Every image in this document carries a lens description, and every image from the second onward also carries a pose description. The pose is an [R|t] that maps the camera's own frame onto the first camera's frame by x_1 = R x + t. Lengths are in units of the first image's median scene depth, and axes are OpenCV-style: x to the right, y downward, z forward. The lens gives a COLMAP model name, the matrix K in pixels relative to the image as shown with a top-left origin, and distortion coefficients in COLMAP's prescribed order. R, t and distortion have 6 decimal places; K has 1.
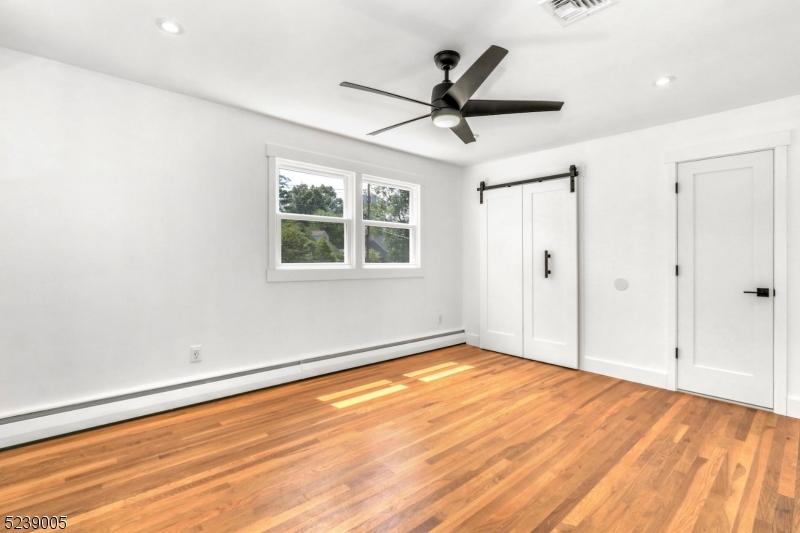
lens RADIAL K [[374.6, 0, 396.8], [0, 374.6, 268.8], [0, 0, 1]] dist [-0.013425, 0.000299]
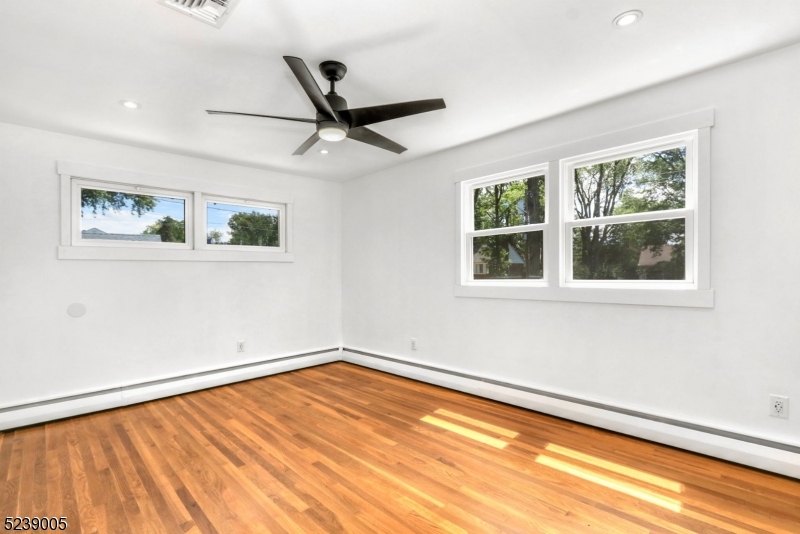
lens RADIAL K [[374.6, 0, 396.8], [0, 374.6, 269.3], [0, 0, 1]] dist [-0.013425, 0.000299]
pose [[0.035221, -0.022899, -0.999117, 1.080826], [-0.013353, 0.999637, -0.023382, -0.025643], [0.999290, 0.014165, 0.034902, 1.070554]]
